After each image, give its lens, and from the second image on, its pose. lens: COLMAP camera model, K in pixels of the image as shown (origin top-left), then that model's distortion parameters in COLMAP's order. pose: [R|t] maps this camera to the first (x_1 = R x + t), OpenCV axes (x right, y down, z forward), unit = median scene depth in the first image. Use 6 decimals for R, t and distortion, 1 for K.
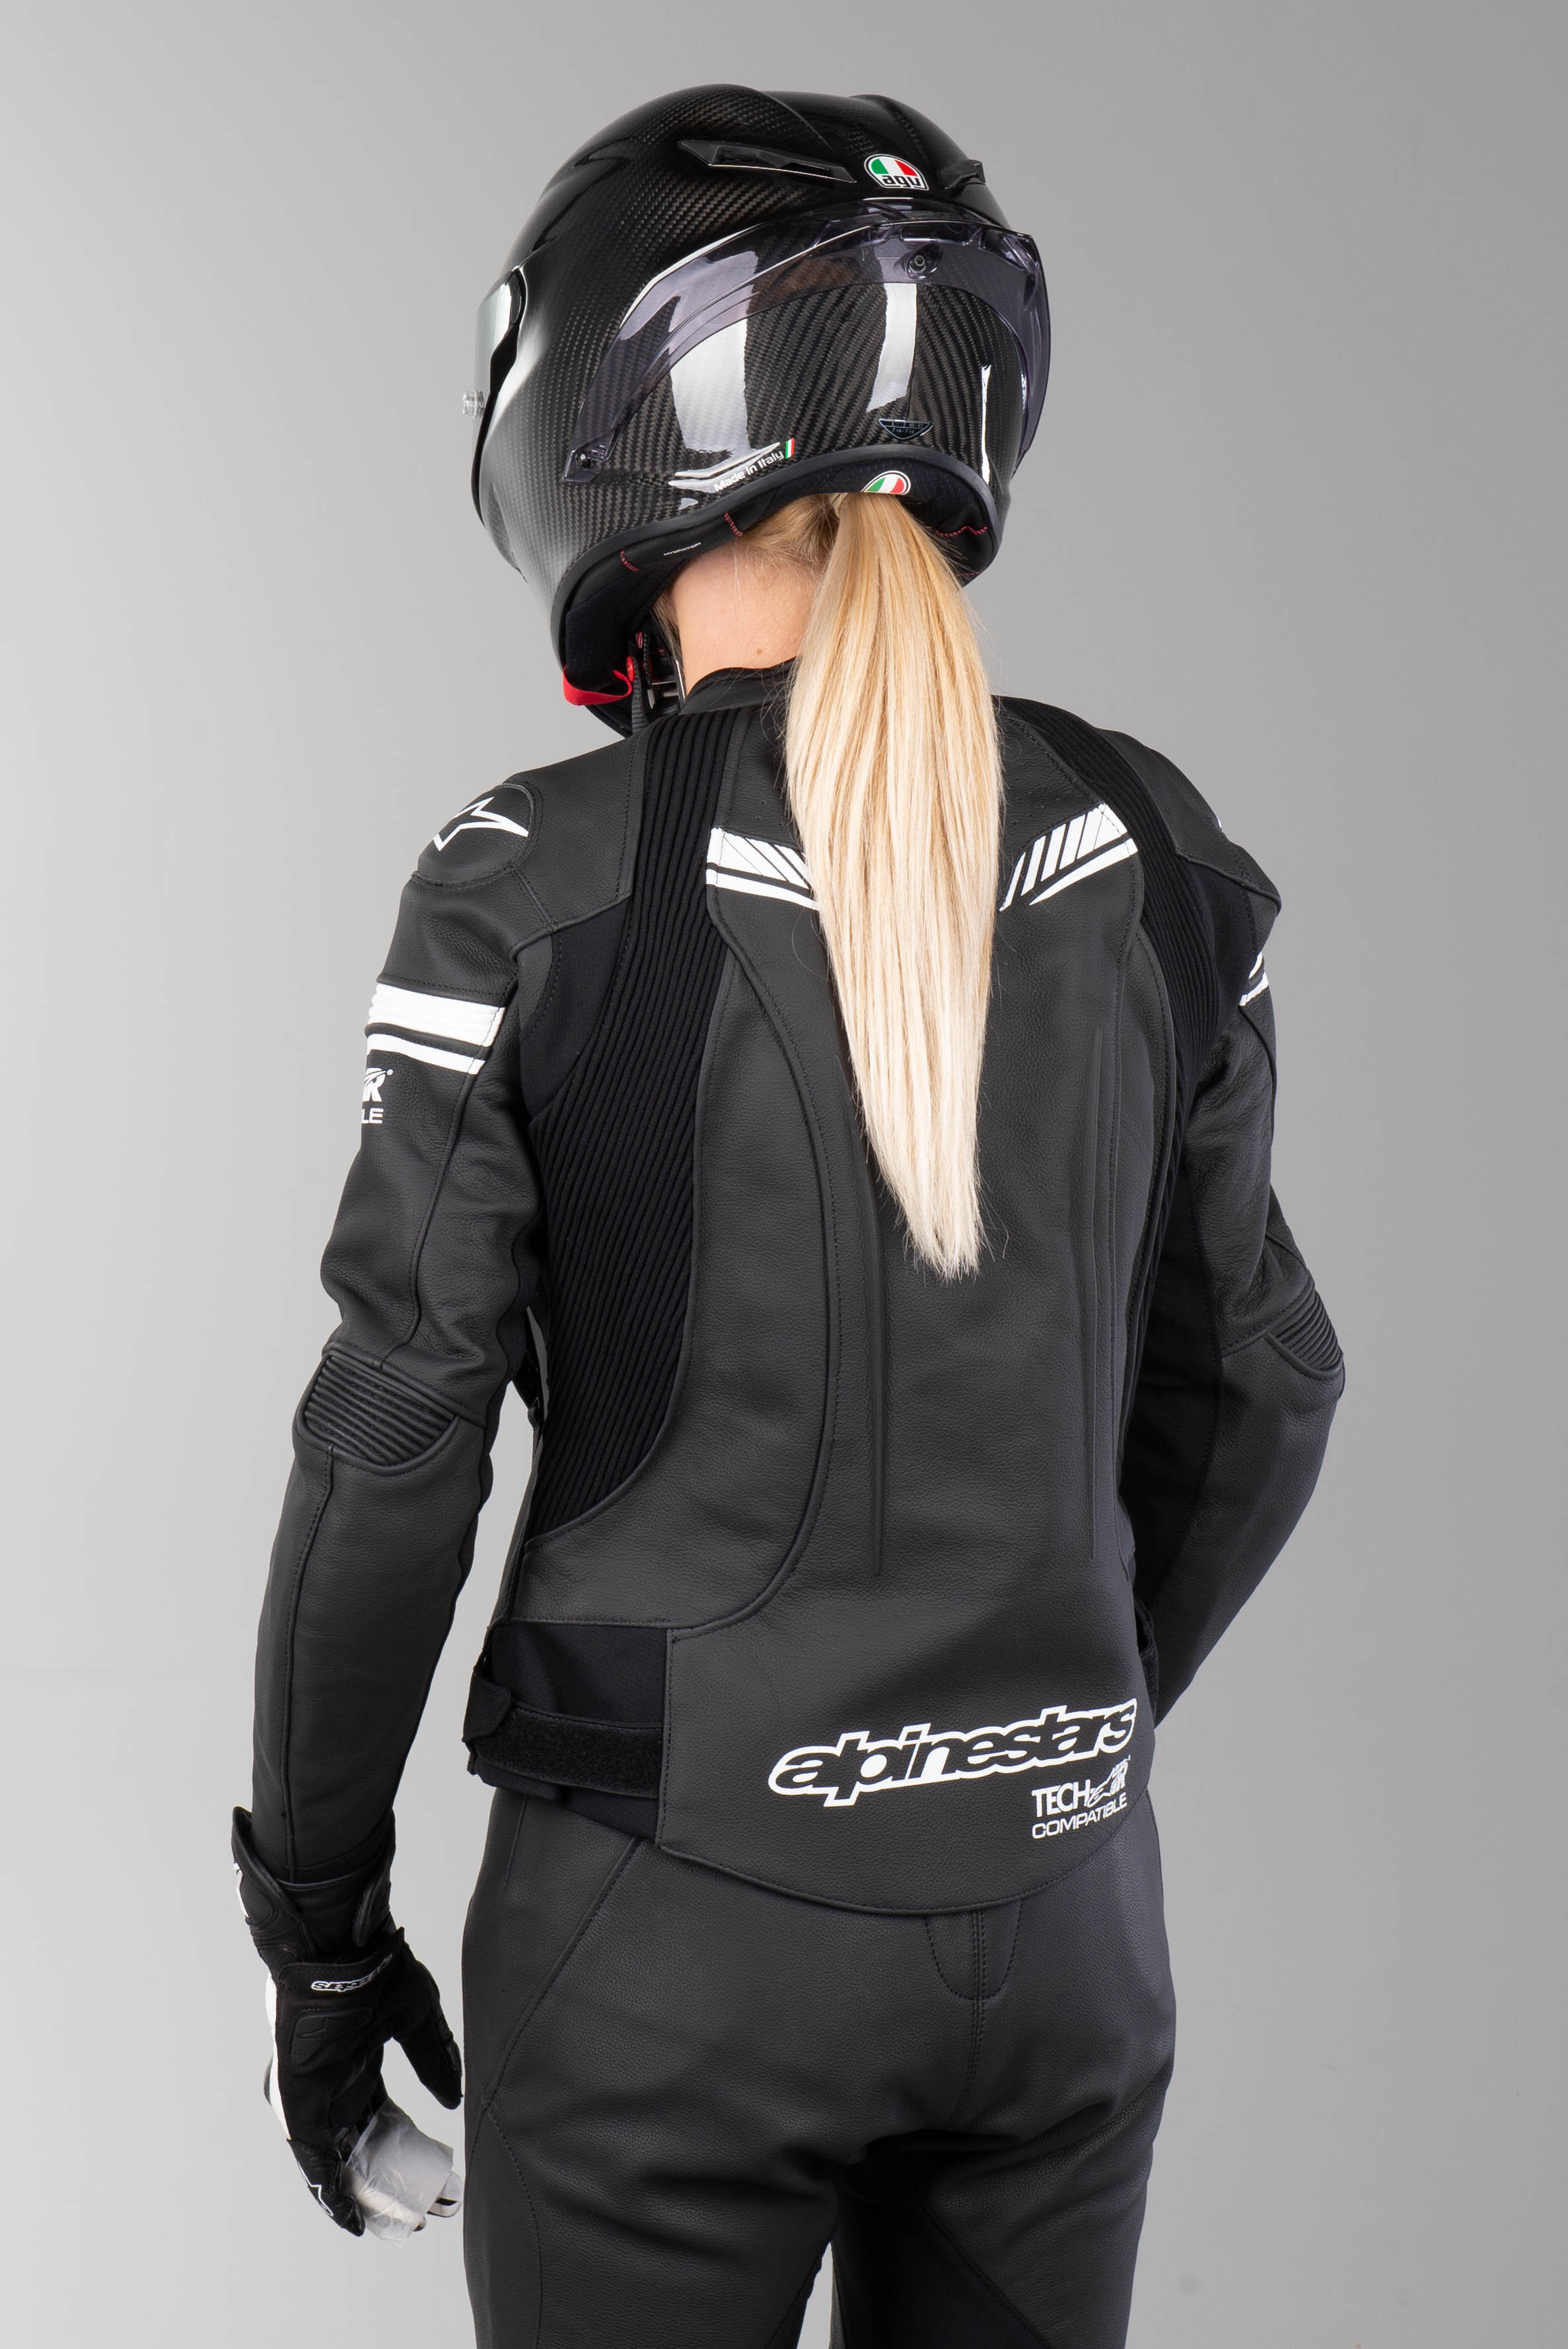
lens RADIAL K [[5700.7, 0, 784.0], [0, 5700.7, 1174.5], [0, 0, 1]] dist [0.002568, 0.000523]
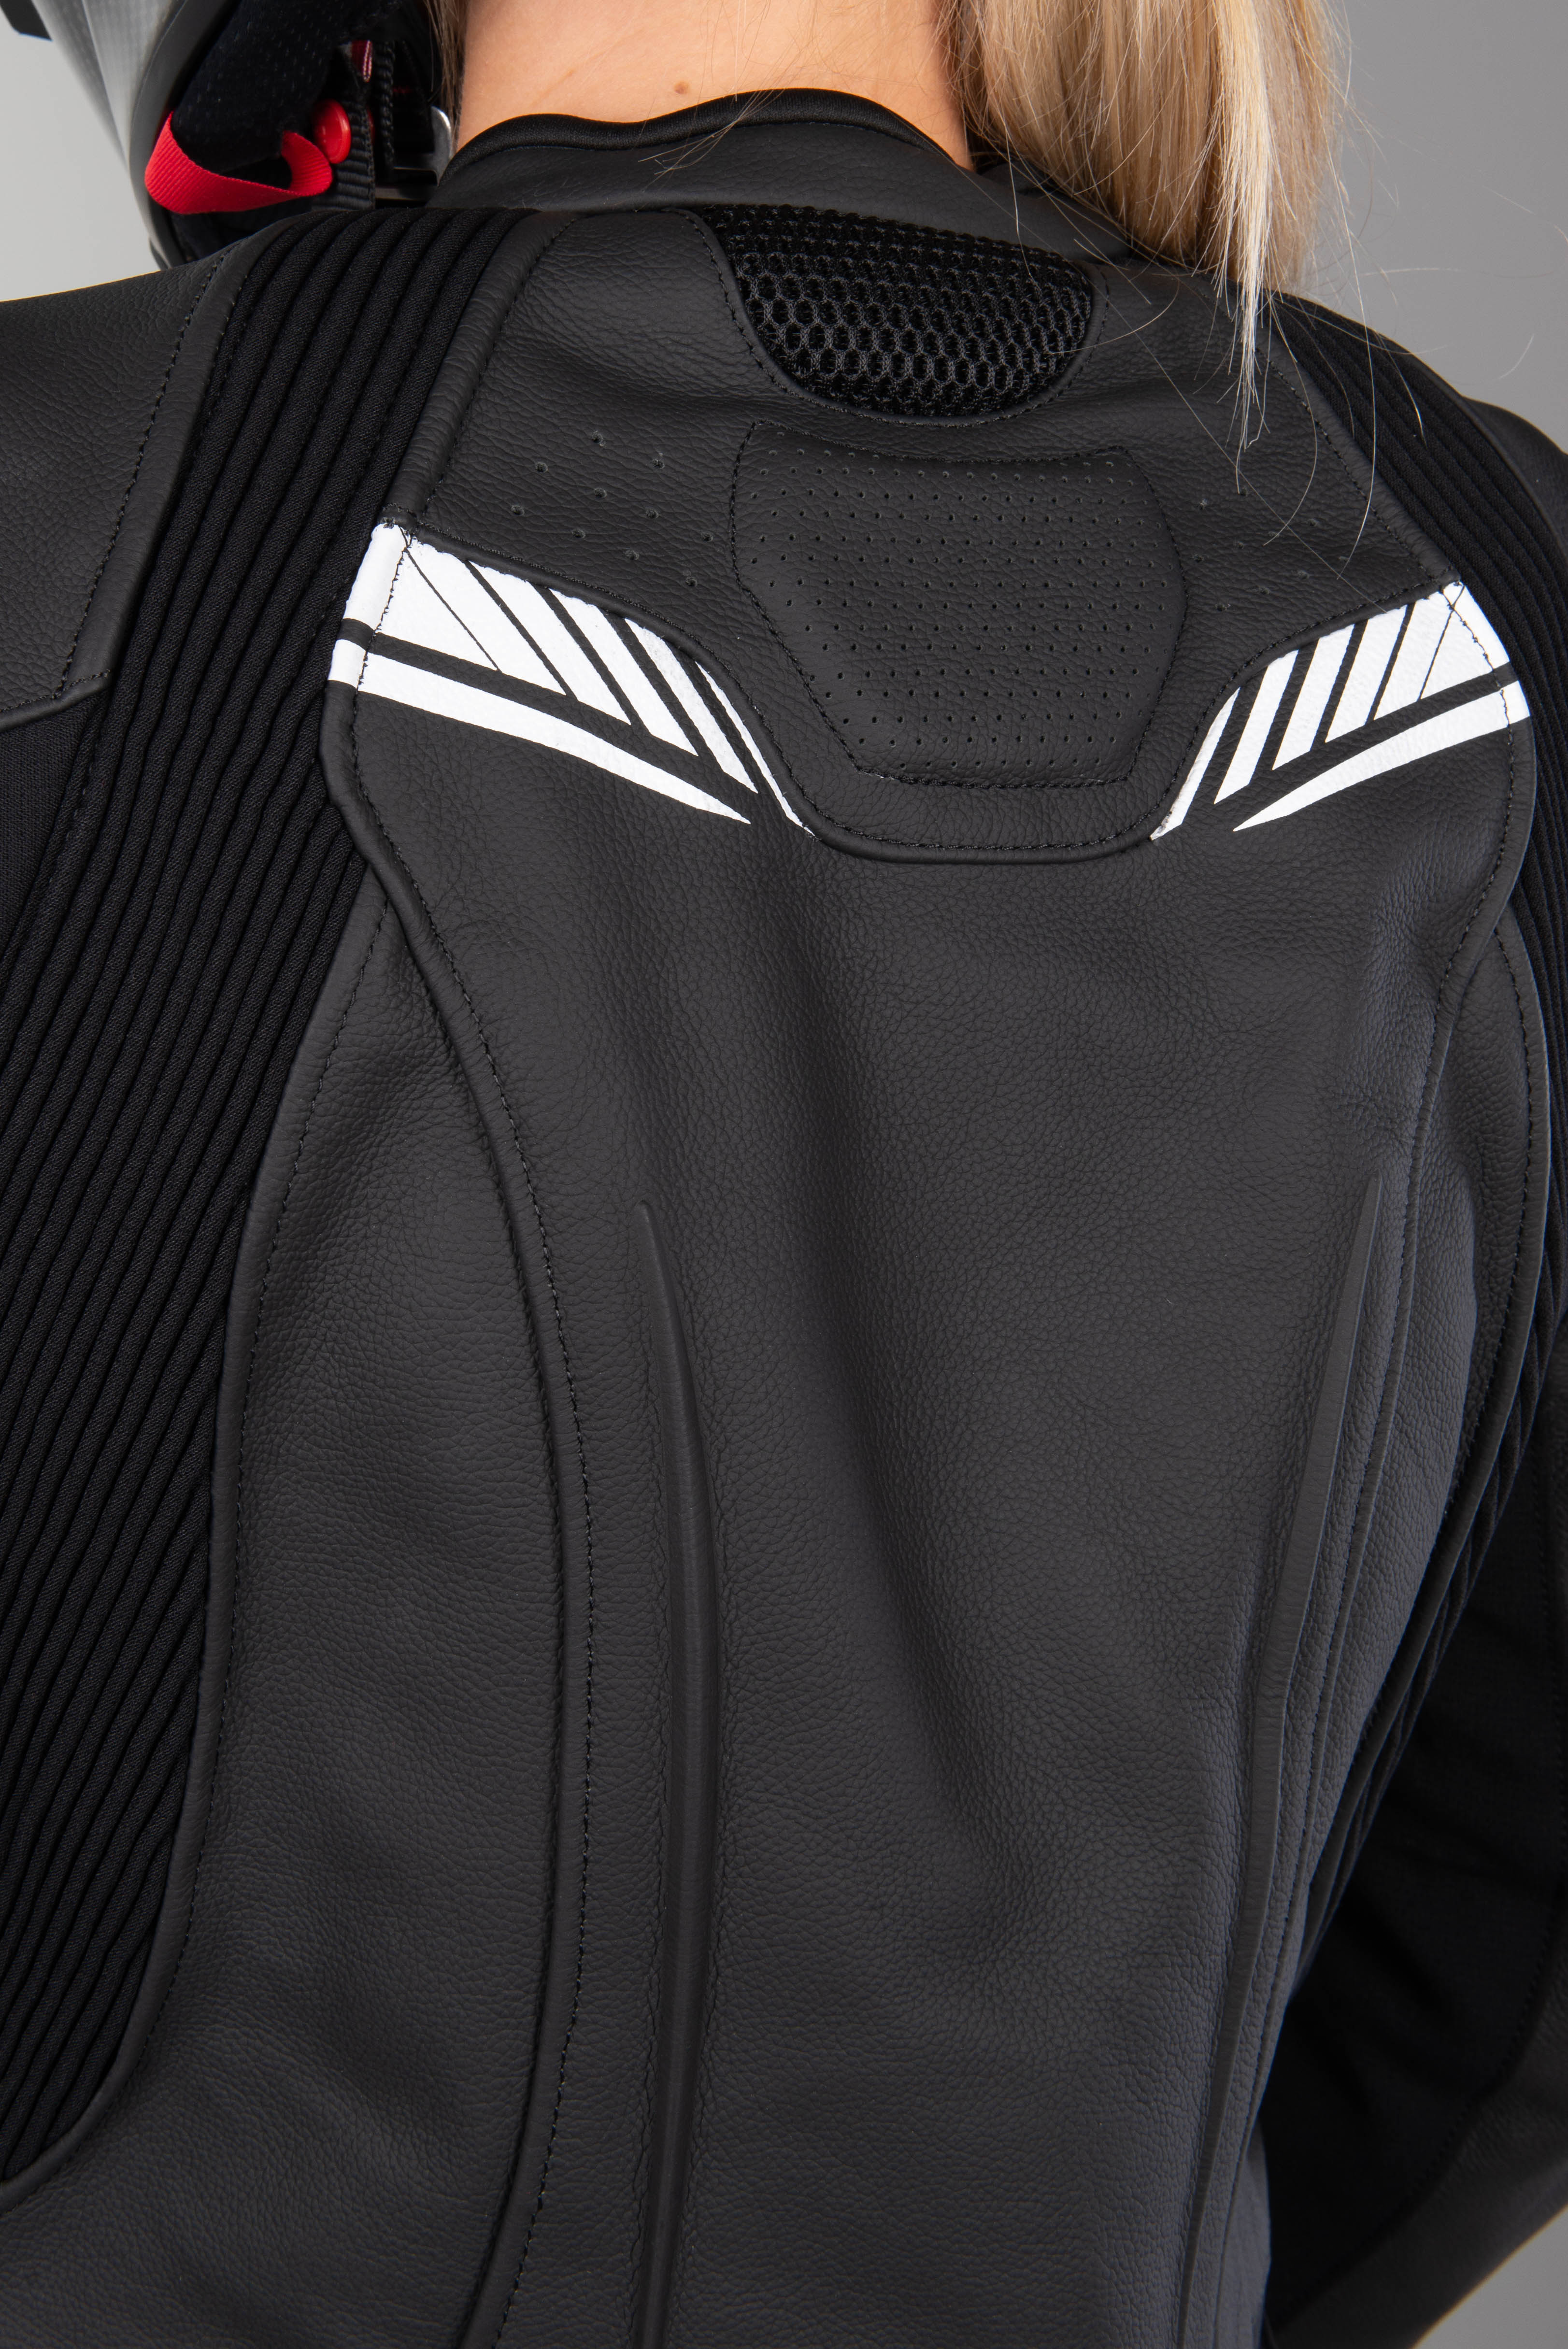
lens RADIAL K [[4624.2, 0, 784.1], [0, 4624.2, 1310.8], [0, 0, 1]] dist [0.016418, 0.150124]
pose [[0.992463, 0.119666, -0.026404, 0.025431], [-0.116524, 0.988245, 0.098962, -0.042617], [0.037936, -0.095140, 0.994741, 0.691274]]
